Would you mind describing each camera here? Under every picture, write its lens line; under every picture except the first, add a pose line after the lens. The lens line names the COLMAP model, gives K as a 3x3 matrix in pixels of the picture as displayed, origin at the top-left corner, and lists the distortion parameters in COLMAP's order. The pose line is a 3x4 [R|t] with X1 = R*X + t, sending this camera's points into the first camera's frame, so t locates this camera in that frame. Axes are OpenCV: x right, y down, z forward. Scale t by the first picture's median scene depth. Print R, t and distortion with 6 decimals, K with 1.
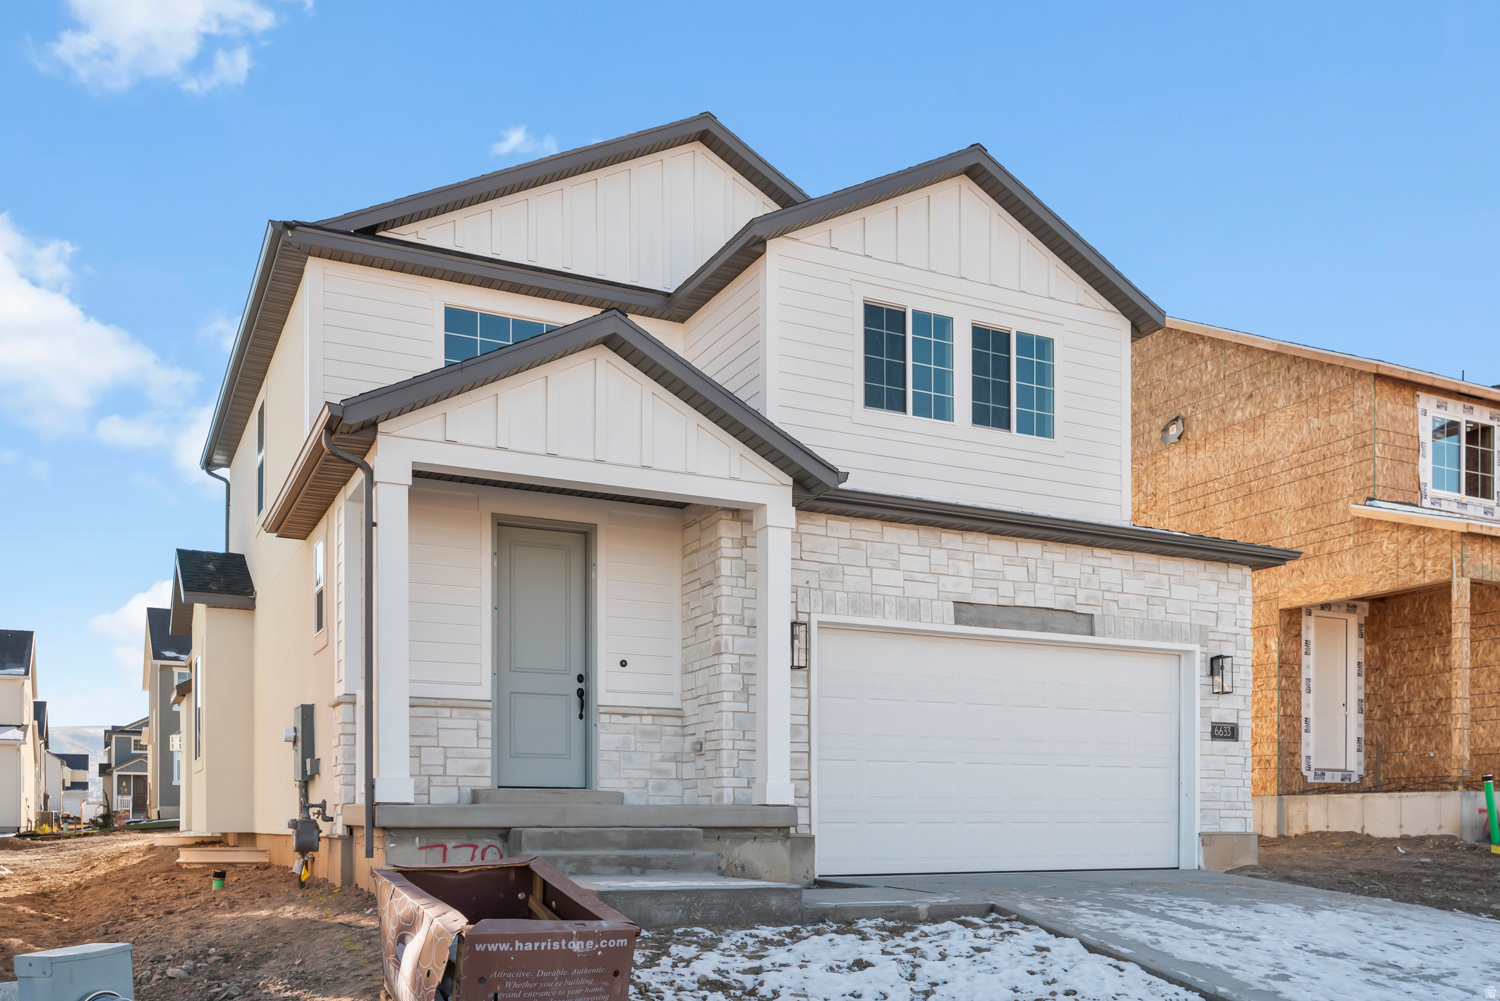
lens RADIAL K [[1307.2, 0, 749.6], [0, 1307.2, 622.8], [0, 0, 1]] dist [-0.003162, 0.001456]
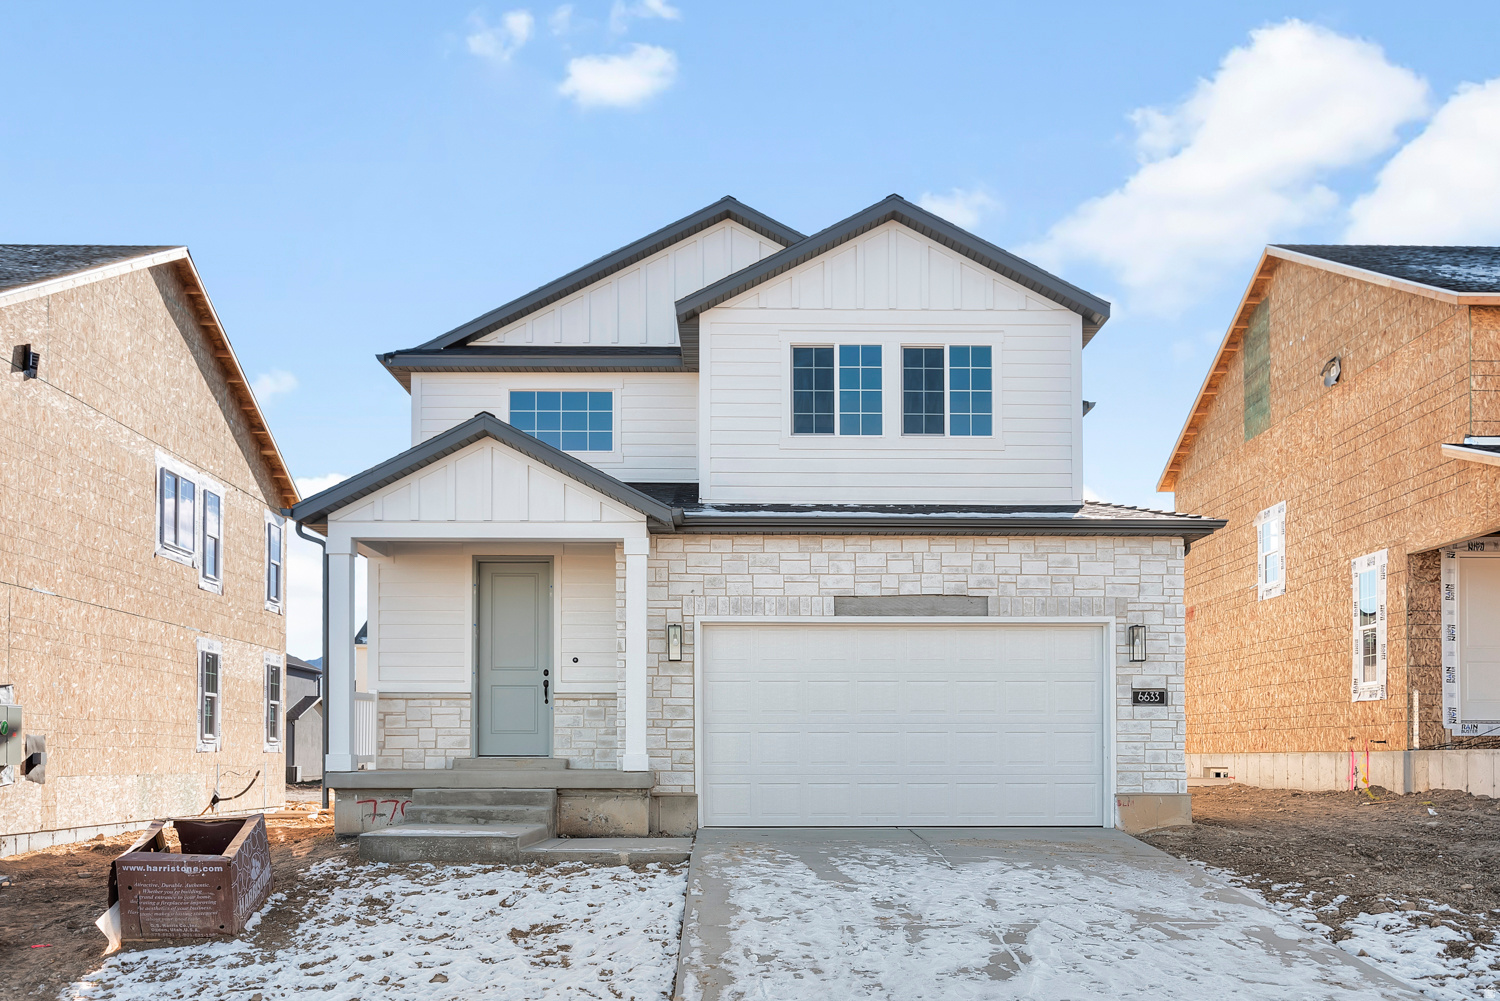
lens RADIAL K [[1274.3, 0, 750.0], [0, 1274.3, 500.5], [0, 0, 1]] dist [-0.004097, 0.005919]
pose [[0.902705, -0.084521, -0.421877, 0.531827], [0.064182, 0.995997, -0.062210, -0.032574], [0.425447, 0.029080, 0.904516, -0.078196]]
